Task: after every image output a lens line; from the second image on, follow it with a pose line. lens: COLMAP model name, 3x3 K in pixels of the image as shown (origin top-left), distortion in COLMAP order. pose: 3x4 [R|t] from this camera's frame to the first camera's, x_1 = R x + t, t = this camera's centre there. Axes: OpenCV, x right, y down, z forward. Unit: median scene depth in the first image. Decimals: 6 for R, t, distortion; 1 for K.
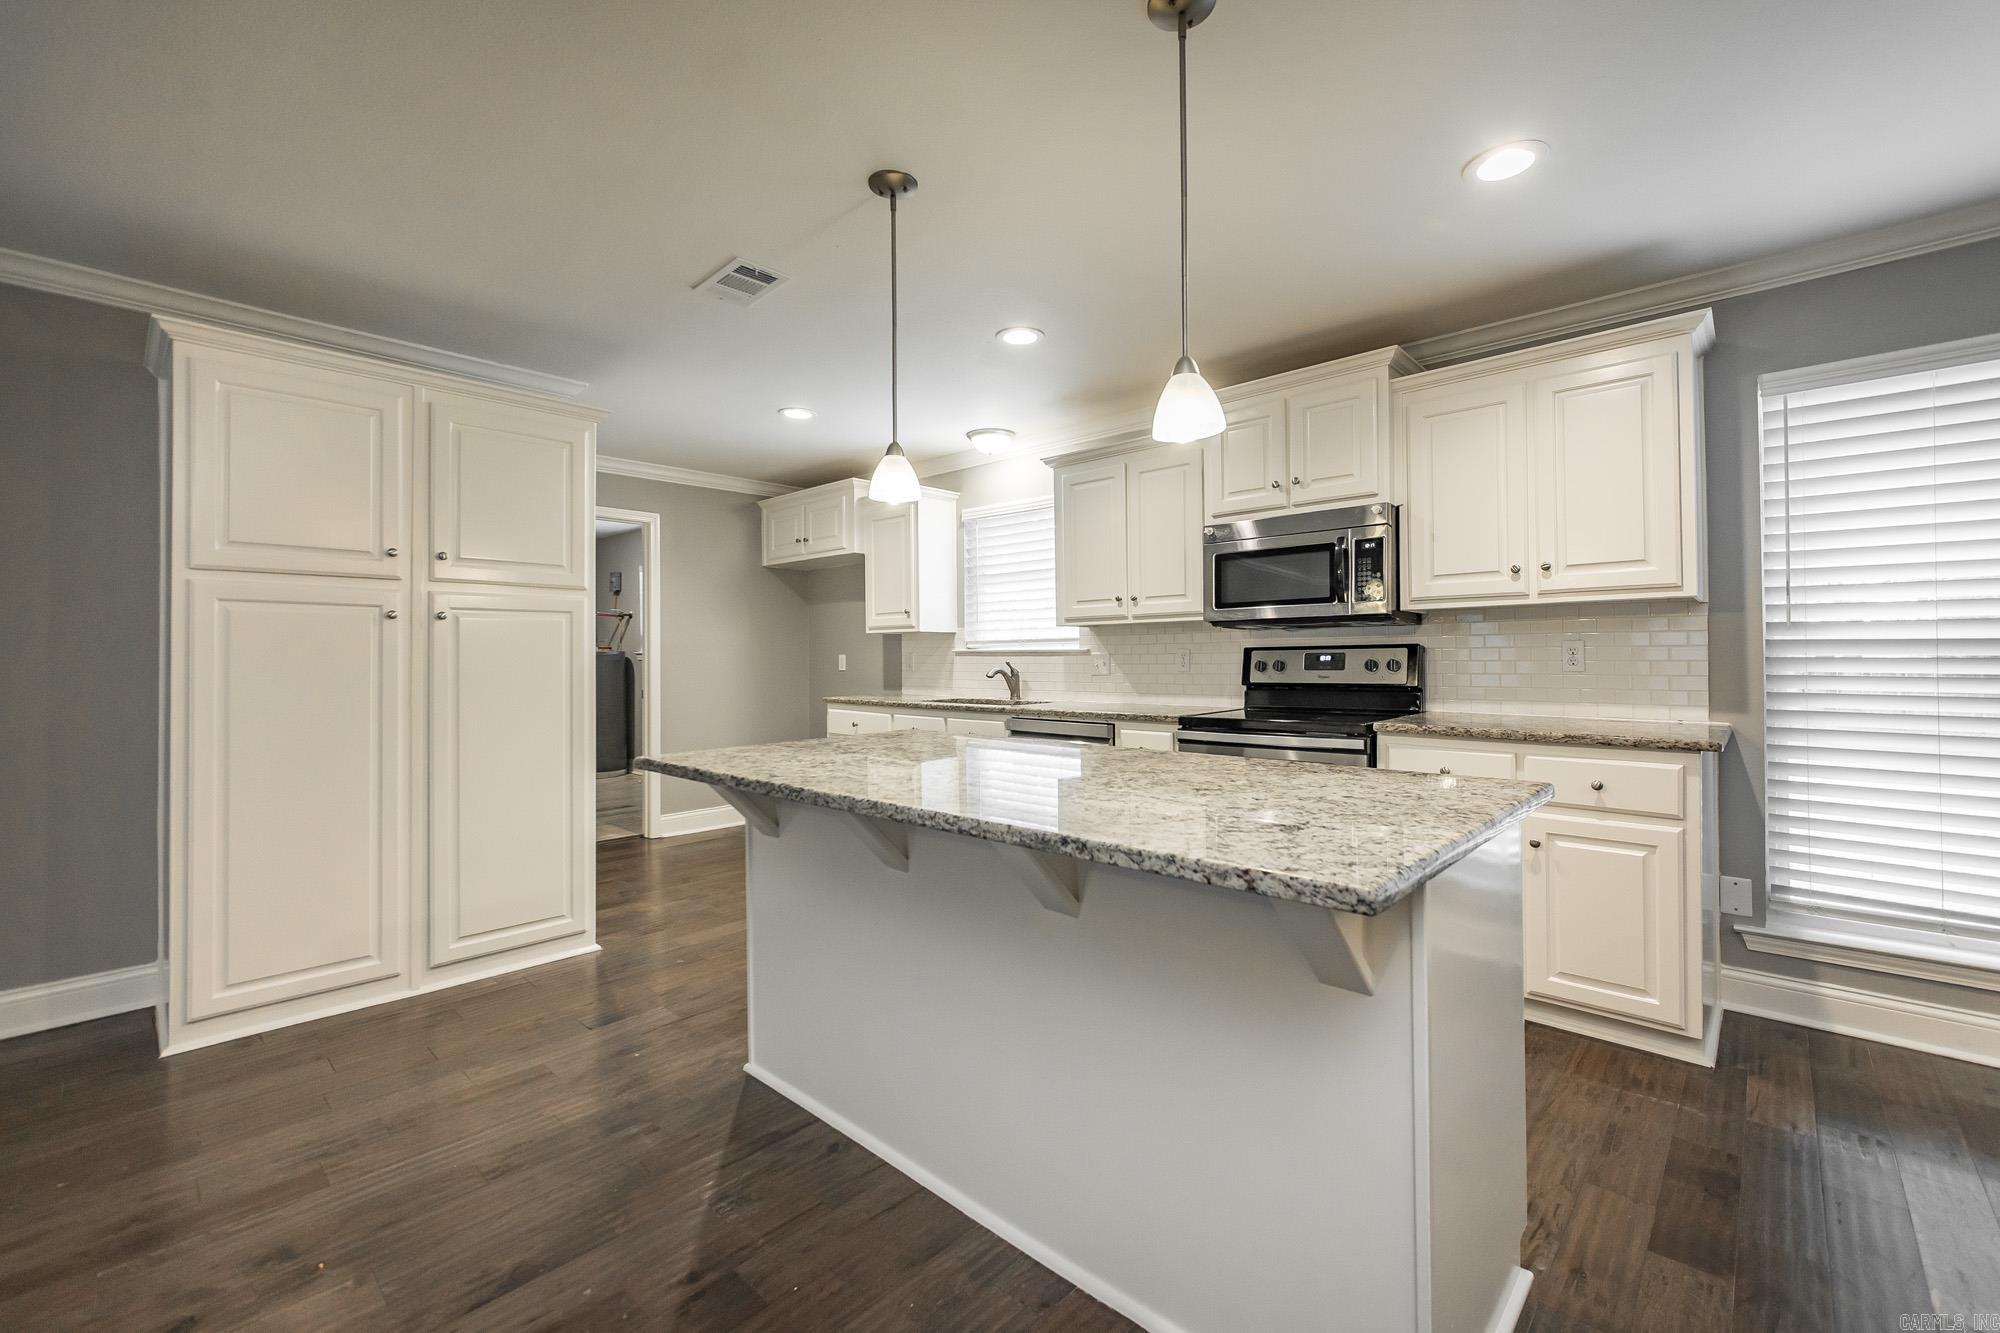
lens RADIAL K [[836.0, 0, 1001.4], [0, 836.0, 654.9], [0, 0, 1]] dist [-0.006363, -0.002188]
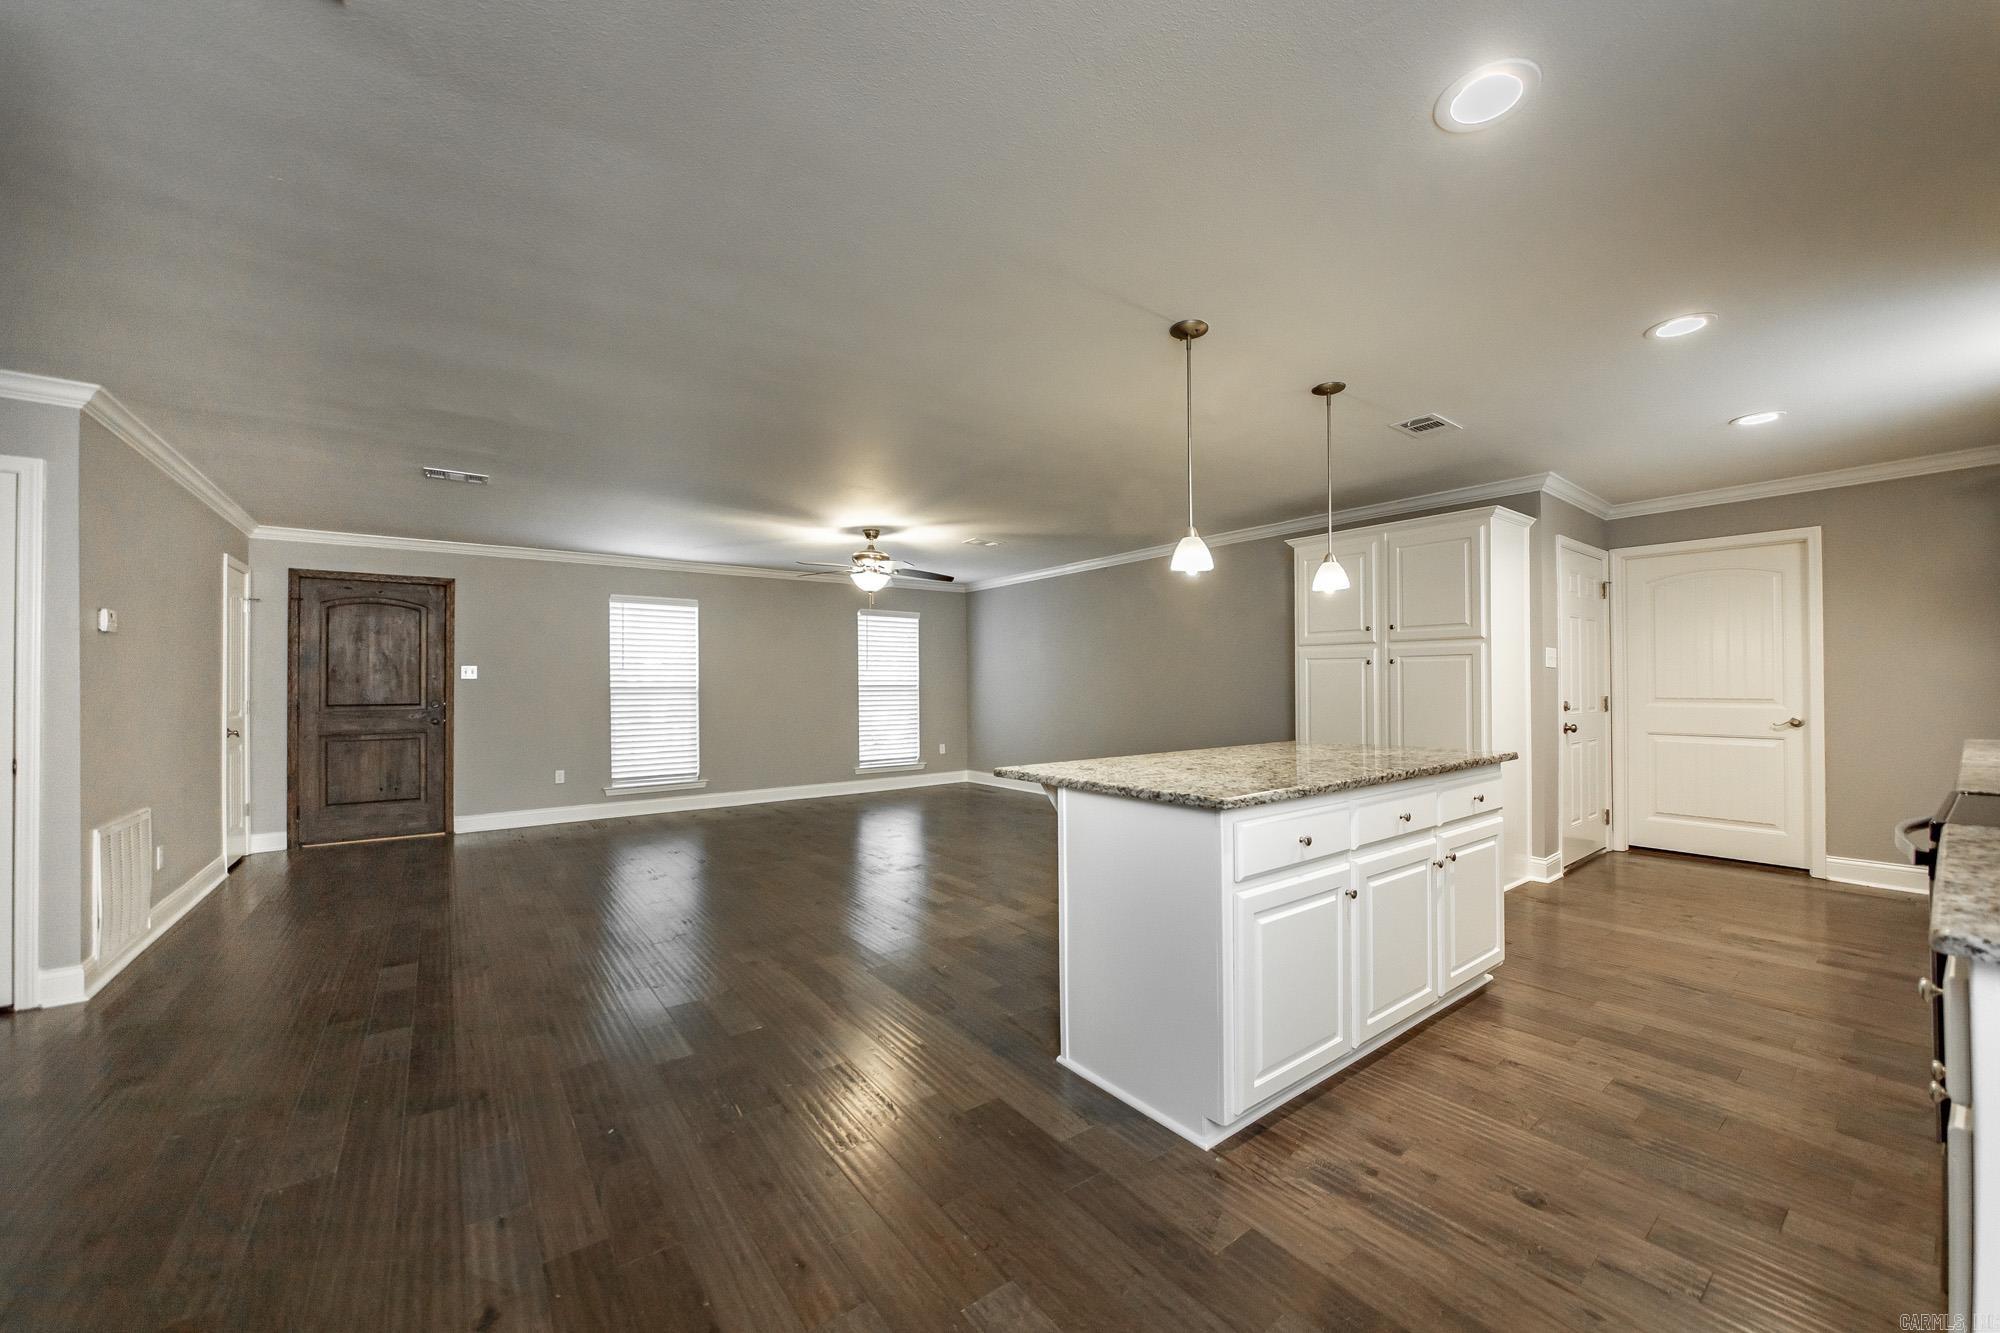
lens RADIAL K [[734.7, 0, 1012.6], [0, 734.7, 671.5], [0, 0, 1]] dist [-0.019222, -0.000312]
pose [[-0.141085, -0.007174, -0.989972, 0.889375], [0.008635, 0.999927, -0.008477, -0.019578], [0.989960, -0.009744, -0.141013, 0.389724]]
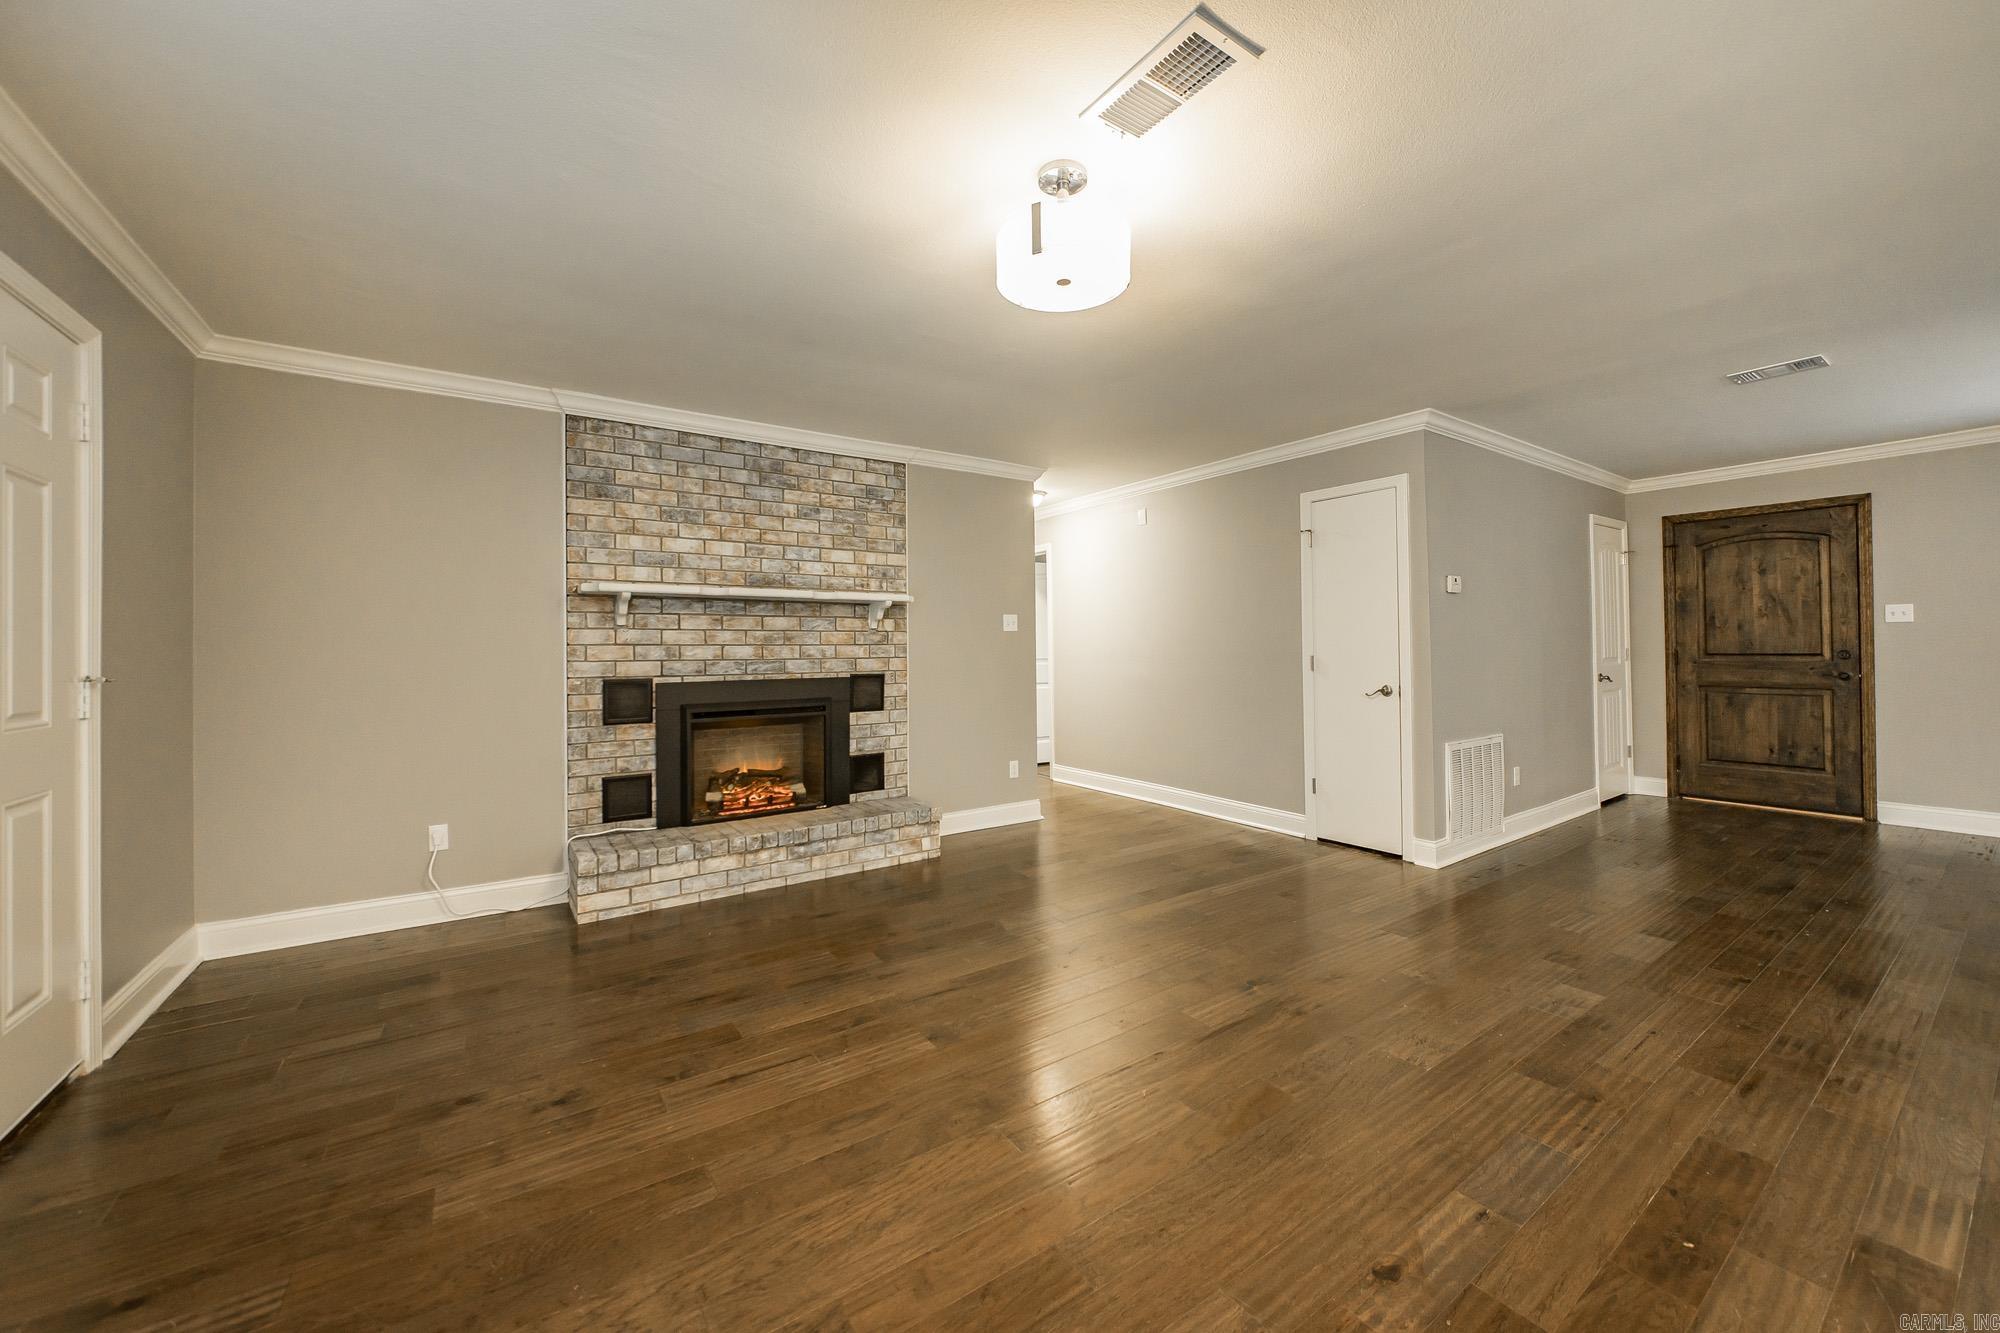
lens RADIAL K [[750.8, 0, 1008.0], [0, 750.8, 636.7], [0, 0, 1]] dist [-0.016079, -0.000828]
pose [[-0.976708, 0.023262, 0.213306, 0.627078], [0.019213, 0.999594, -0.021037, -0.003434], [-0.213709, -0.016449, -0.976759, 0.484988]]
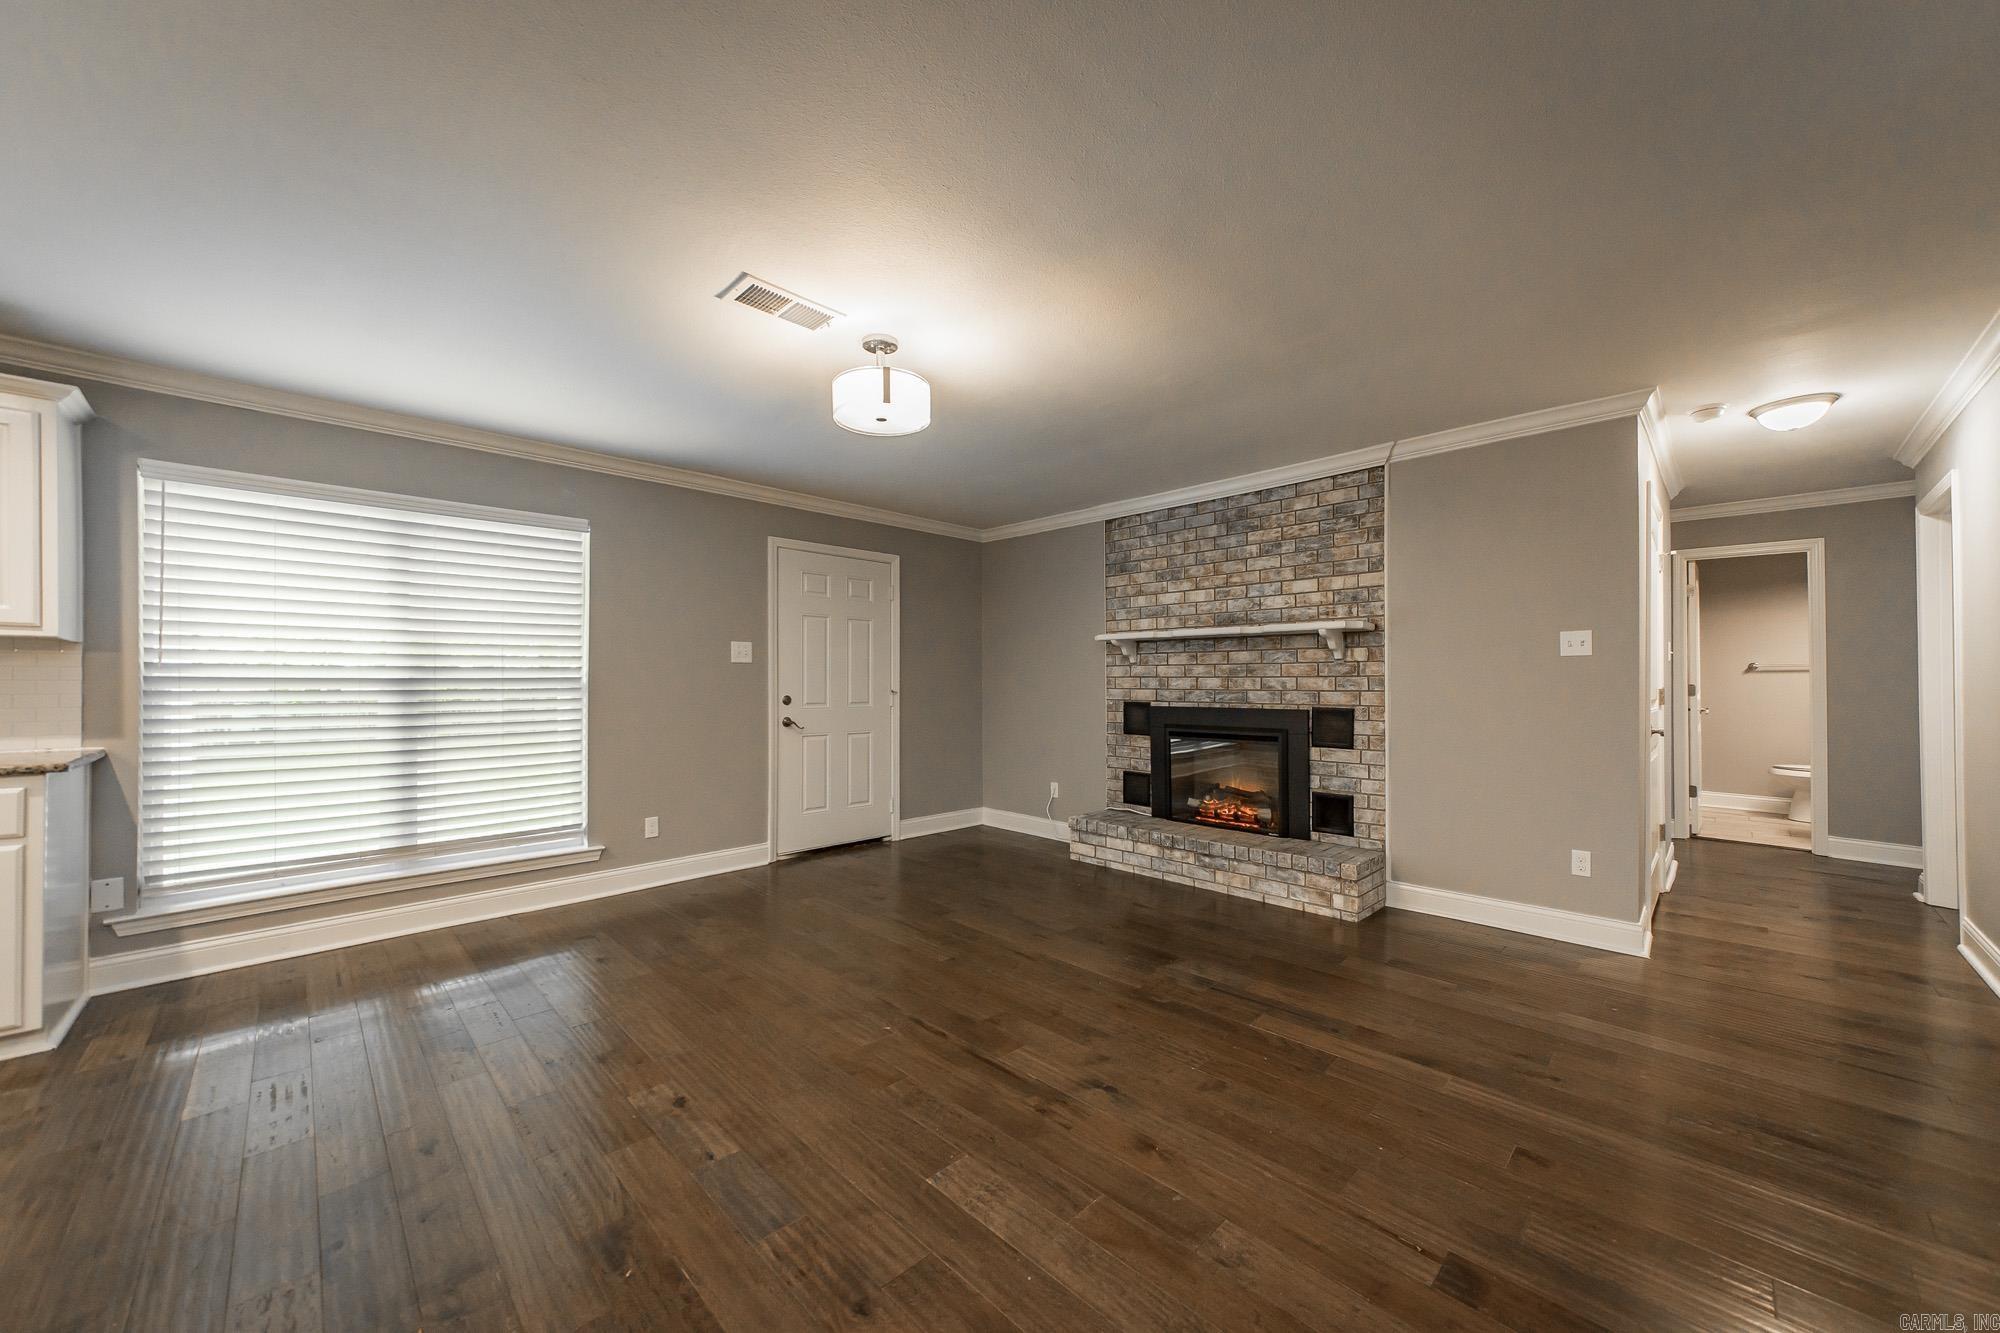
lens RADIAL K [[718.3, 0, 971.6], [0, 718.3, 679.5], [0, 0, 1]] dist [0.000829, 0.000834]
pose [[0.059279, 0.013655, 0.998148, -0.047704], [-0.001124, 0.999907, -0.013612, -0.000515], [-0.998241, -0.000315, 0.059289, -0.217573]]
